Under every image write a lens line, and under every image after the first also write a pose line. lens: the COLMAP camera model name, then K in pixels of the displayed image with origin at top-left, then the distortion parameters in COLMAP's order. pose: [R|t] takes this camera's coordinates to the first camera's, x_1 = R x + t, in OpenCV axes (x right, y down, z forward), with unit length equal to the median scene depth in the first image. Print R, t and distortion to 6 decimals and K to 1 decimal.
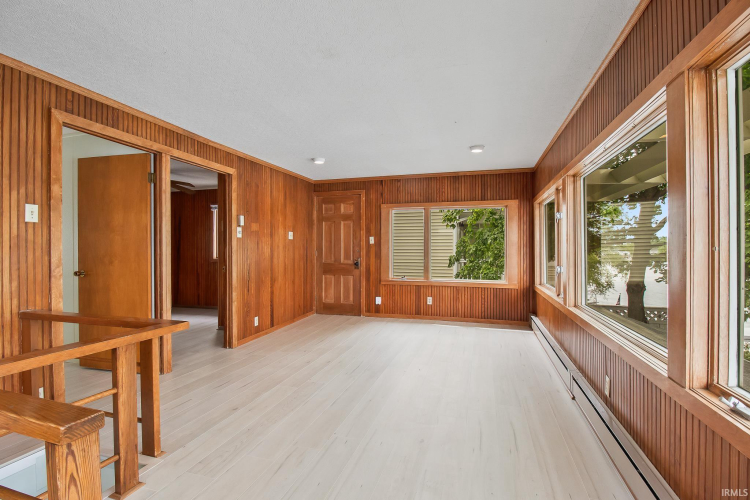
lens RADIAL K [[356.3, 0, 377.6], [0, 356.3, 255.0], [0, 0, 1]] dist [-0.019732, -0.000278]
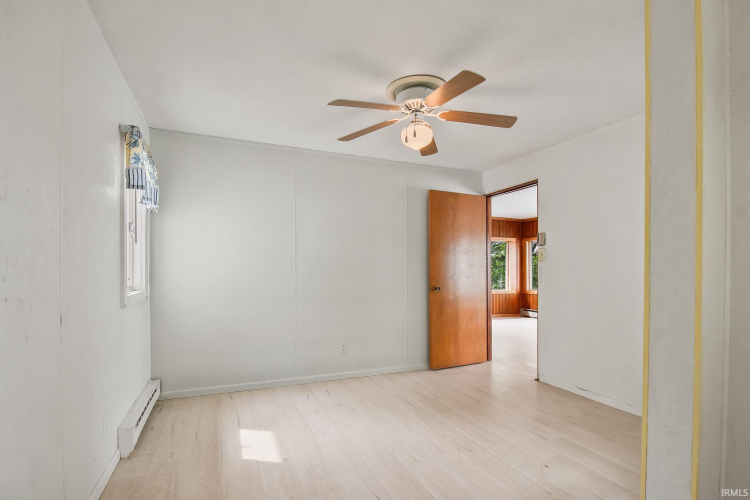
lens RADIAL K [[356.3, 0, 377.6], [0, 356.3, 255.0], [0, 0, 1]] dist [-0.019732, -0.000278]
pose [[0.771534, 0.025554, 0.635675, -1.106743], [0.002364, 0.999071, -0.043032, -0.011197], [-0.636184, 0.034703, 0.770757, 0.155735]]
